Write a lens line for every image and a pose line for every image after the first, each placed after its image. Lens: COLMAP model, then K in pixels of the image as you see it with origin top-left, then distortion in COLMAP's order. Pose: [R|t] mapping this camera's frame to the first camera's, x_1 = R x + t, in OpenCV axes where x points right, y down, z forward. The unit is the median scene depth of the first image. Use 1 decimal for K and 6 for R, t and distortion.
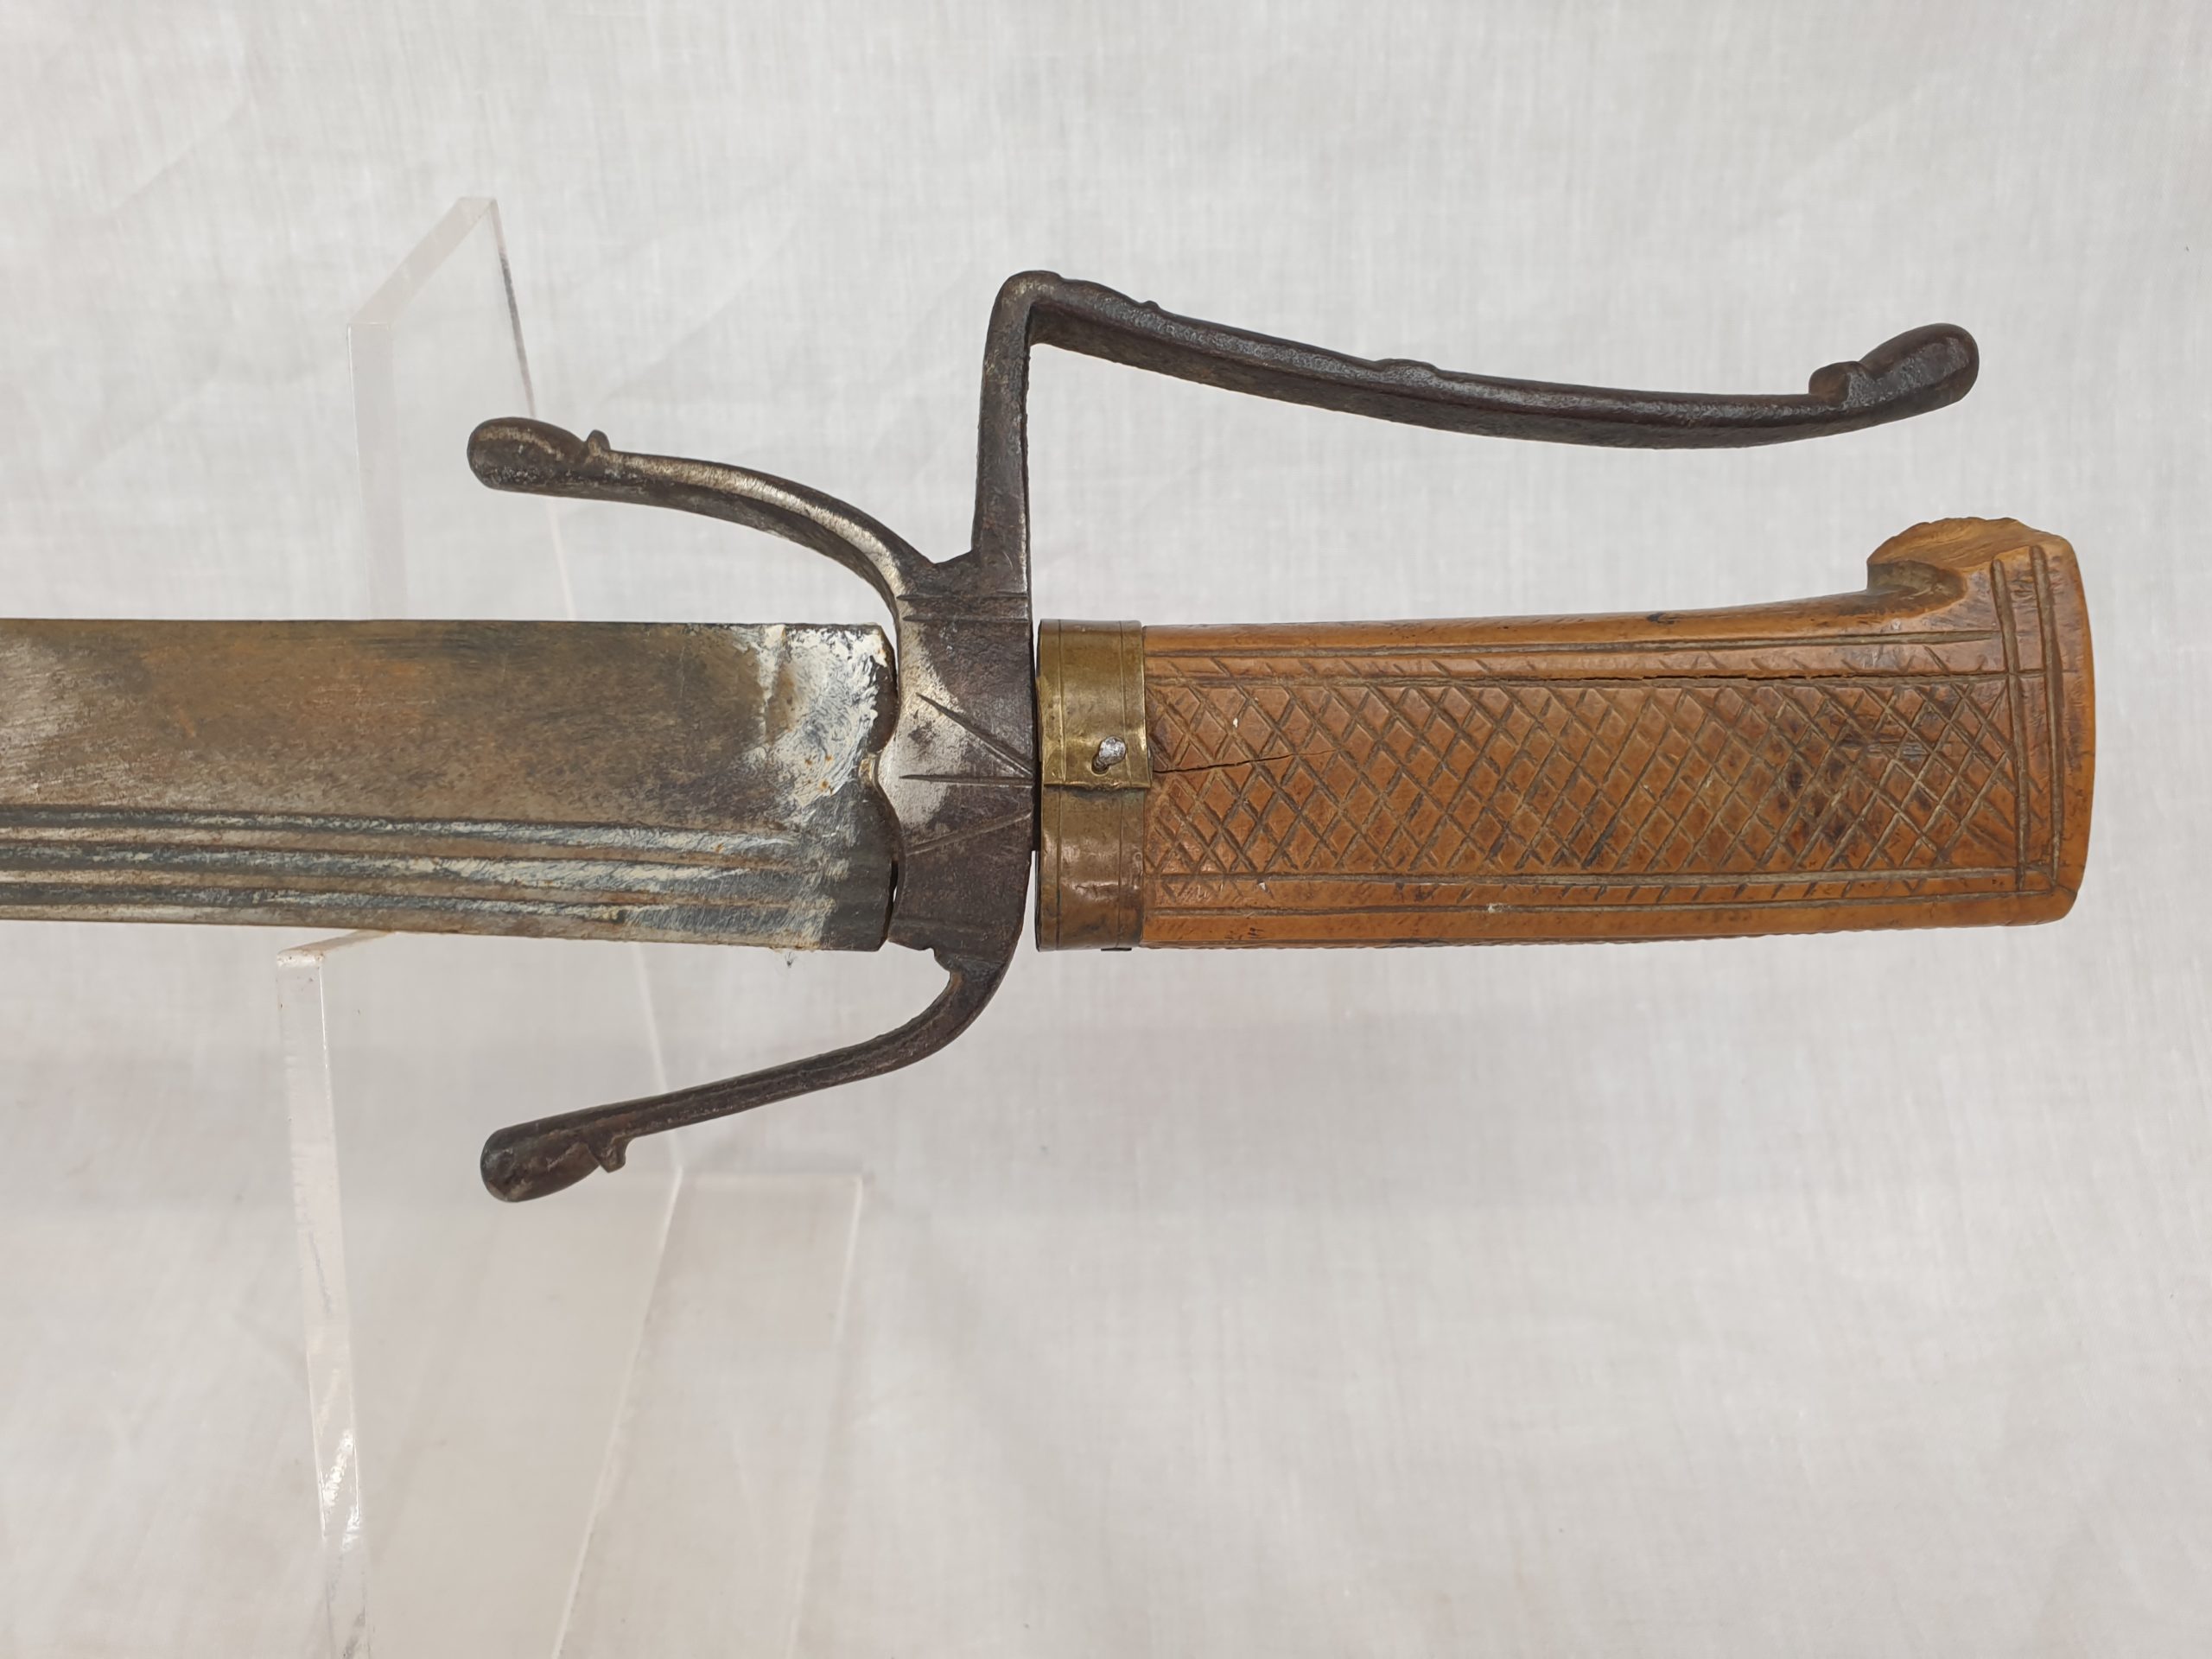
lens RADIAL K [[1624.3, 0, 1161.5], [0, 1624.3, 801.3], [0, 0, 1]] dist [-0.027678, 0.012614]
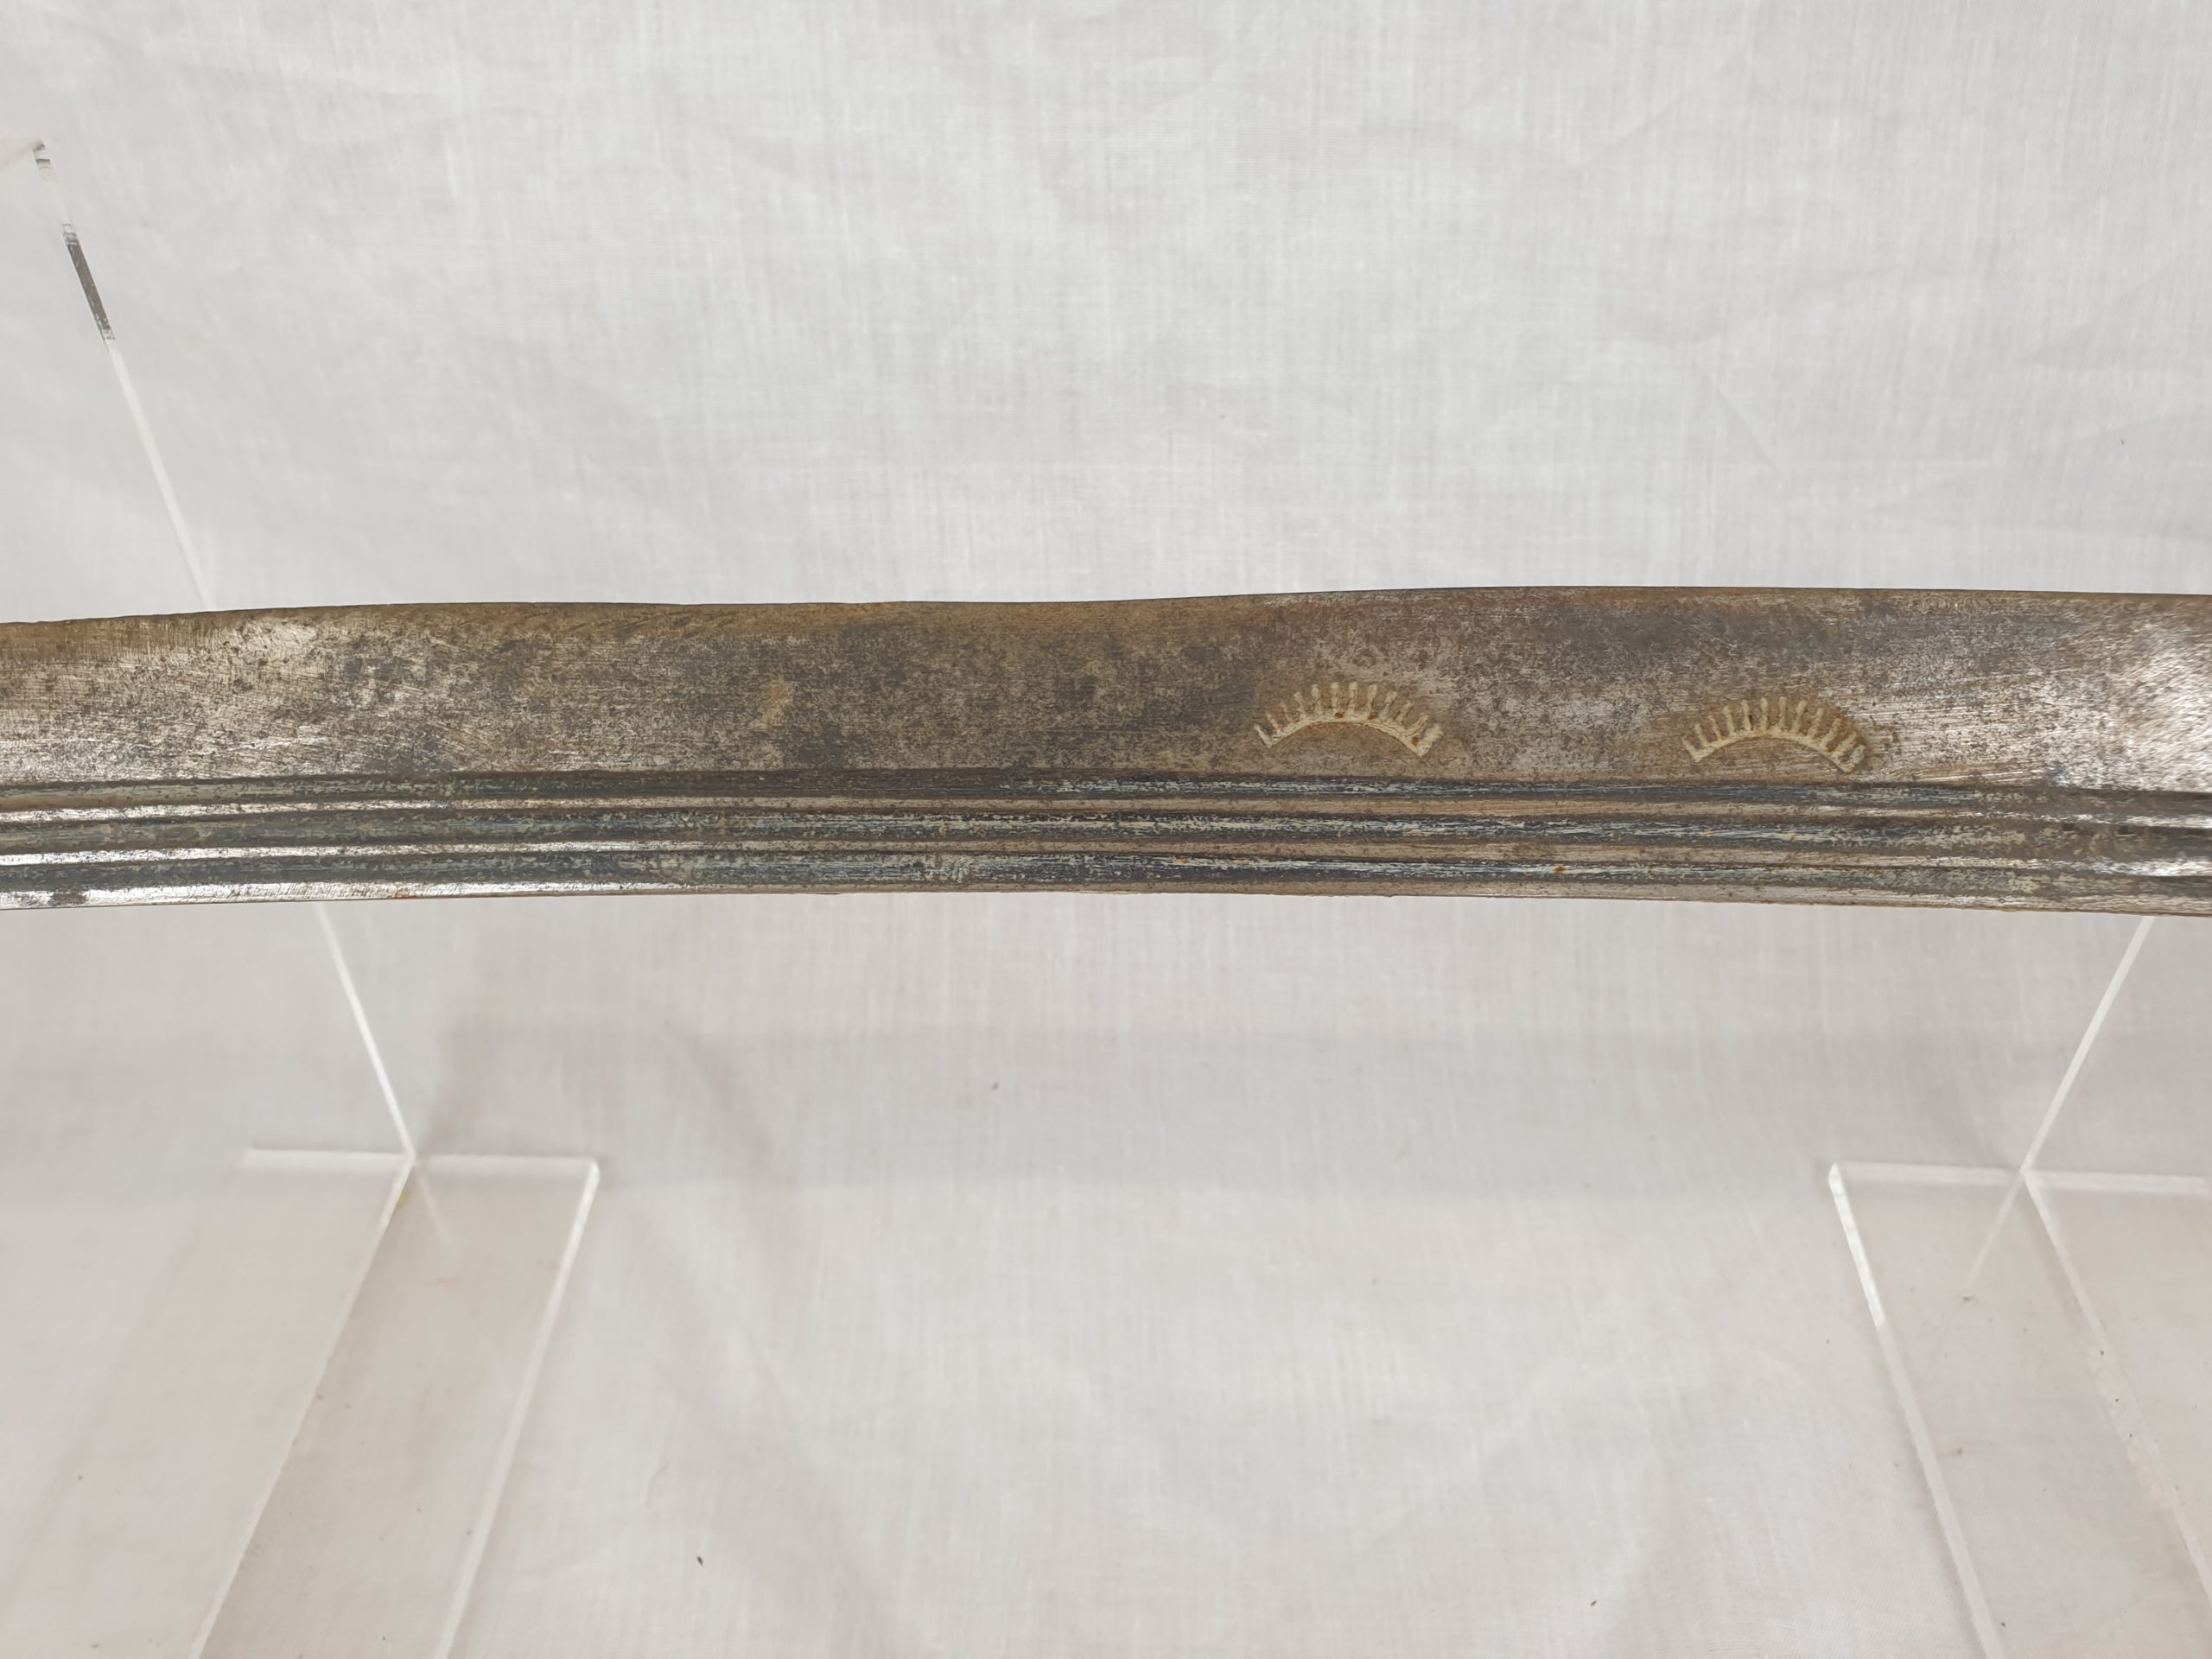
lens RADIAL K [[1624.3, 0, 1147.2], [0, 1624.3, 802.6], [0, 0, 1]] dist [-0.027678, 0.012614]
pose [[0.997226, 0.018086, -0.072198, -0.842347], [-0.016569, 0.999630, 0.021552, -0.002872], [0.072561, -0.020296, 0.997157, 0.013518]]
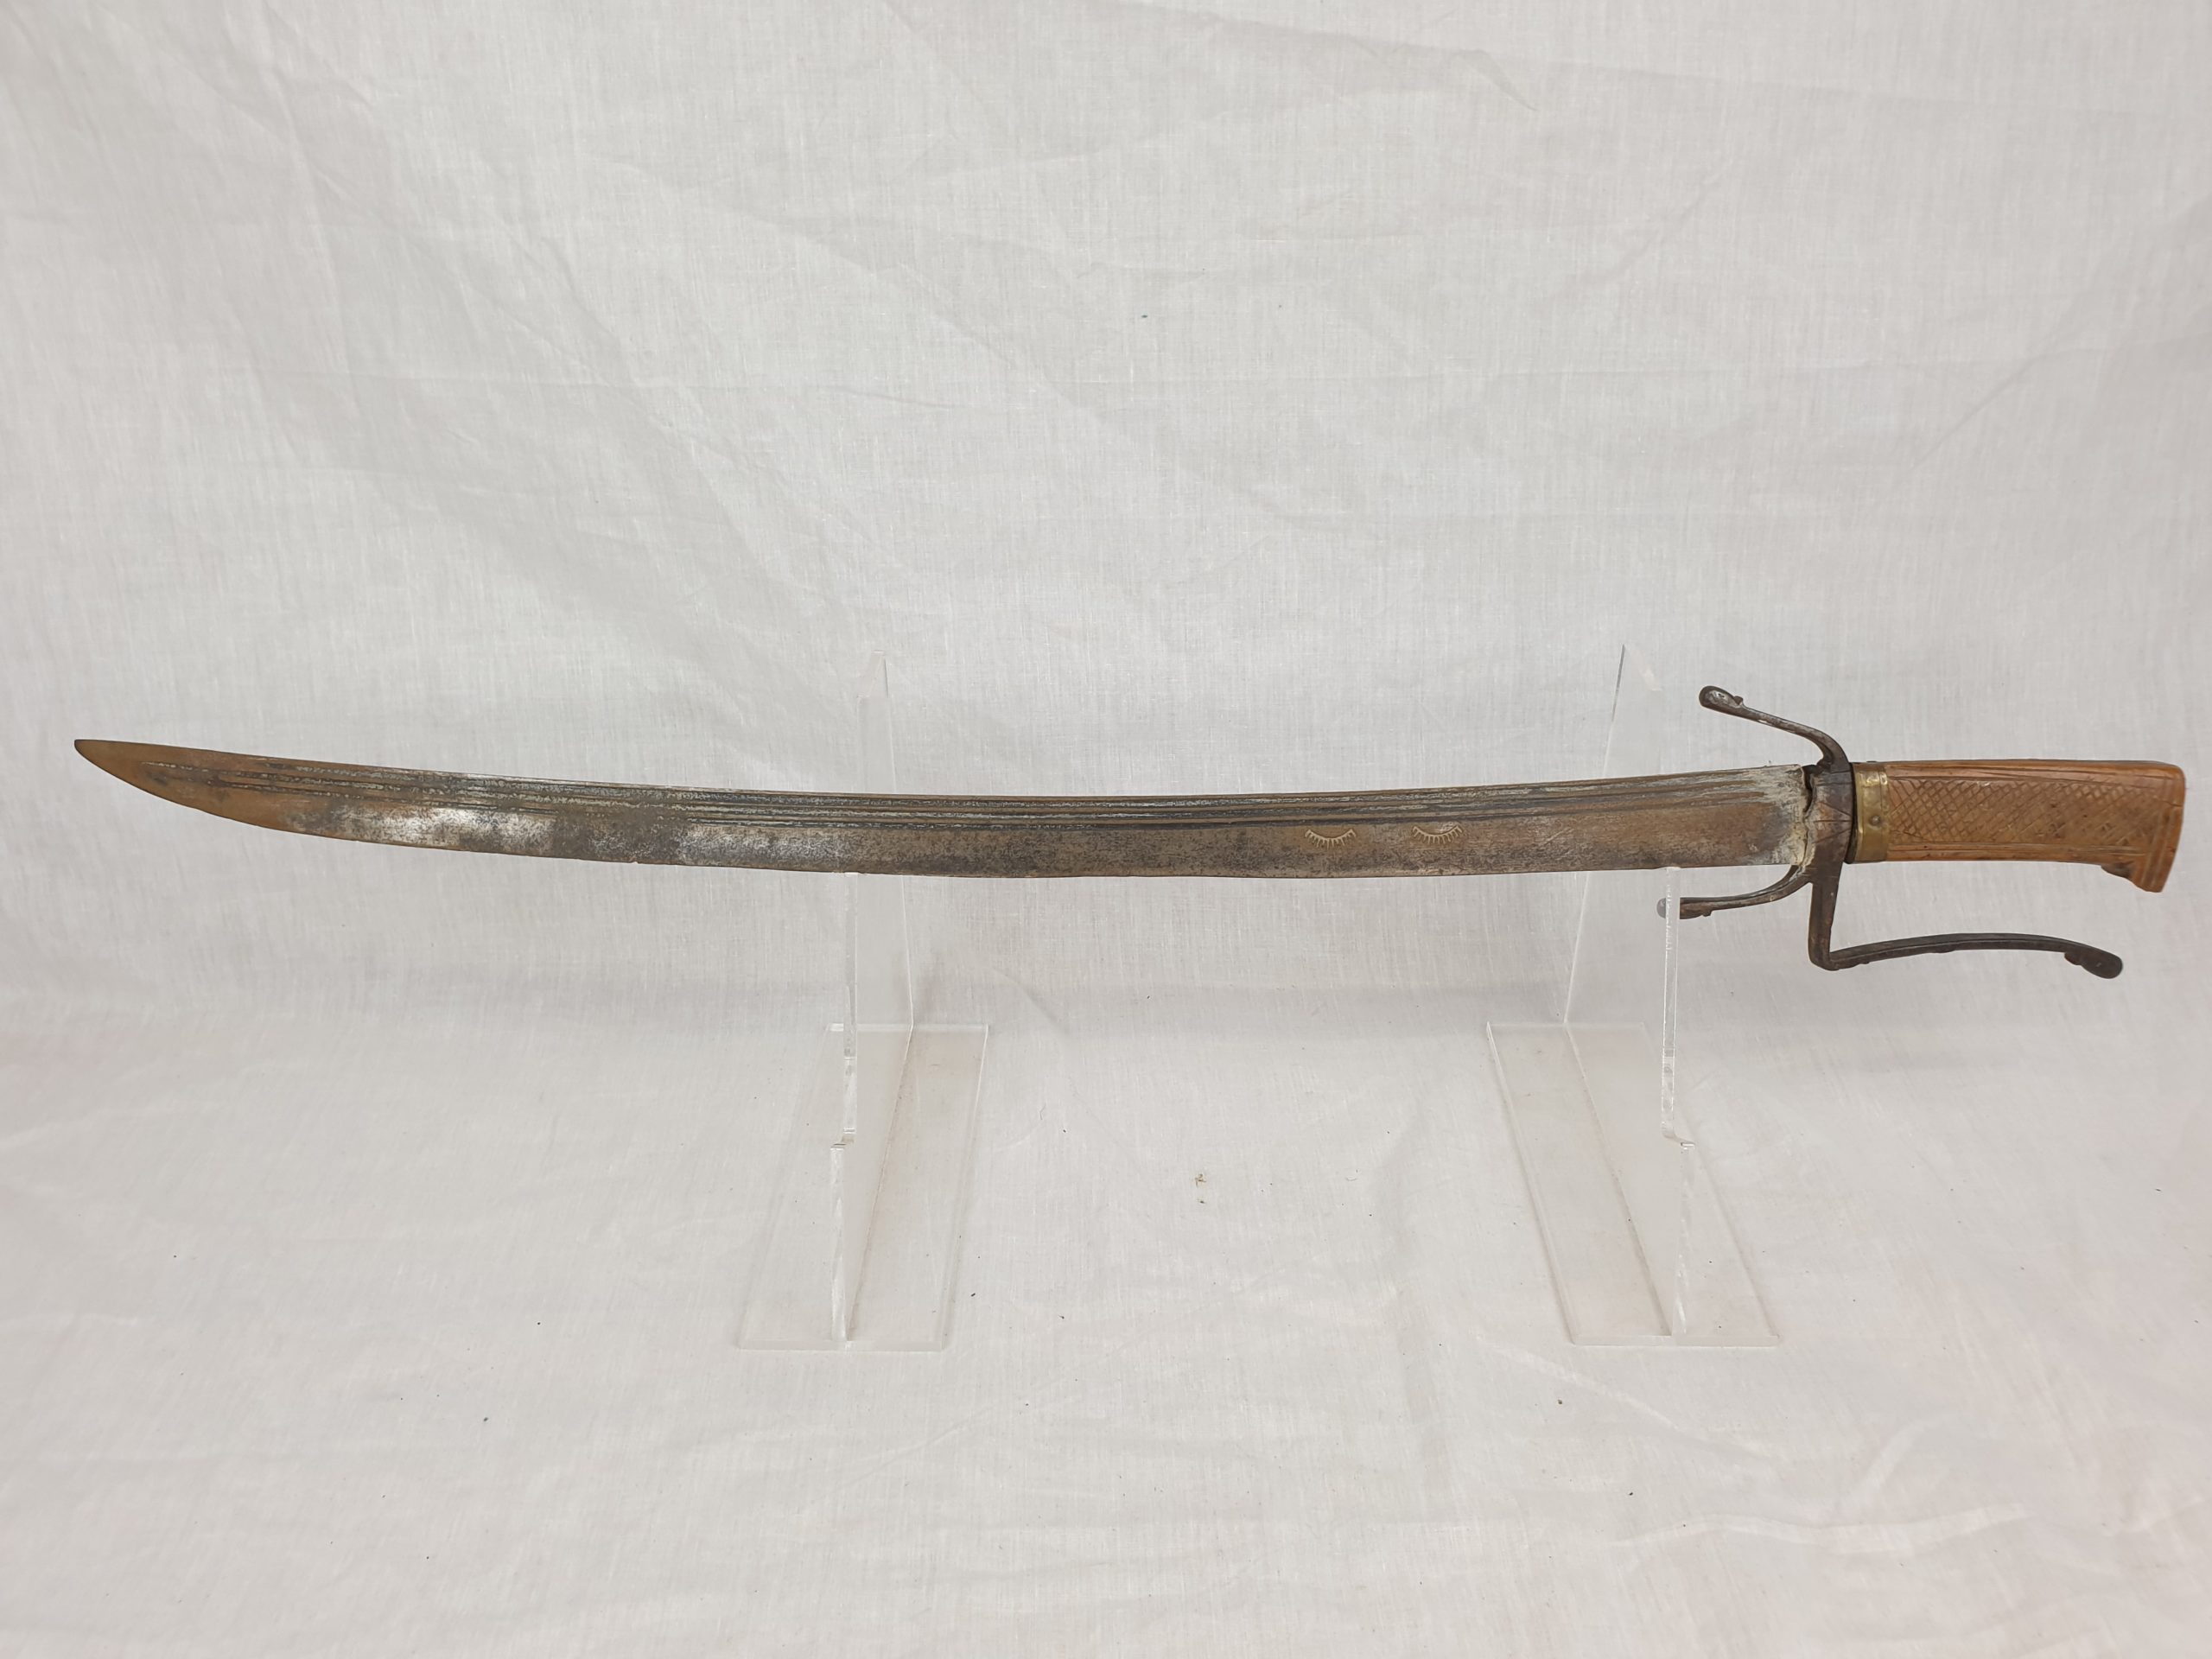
lens RADIAL K [[1624.3, 0, 1110.7], [0, 1624.3, 848.7], [0, 0, 1]] dist [-0.027678, 0.012614]
pose [[0.998993, -0.021231, -0.039519, -0.968031], [0.016946, 0.994247, -0.105762, 0.253308], [0.041537, 0.104986, 0.993606, -1.548256]]
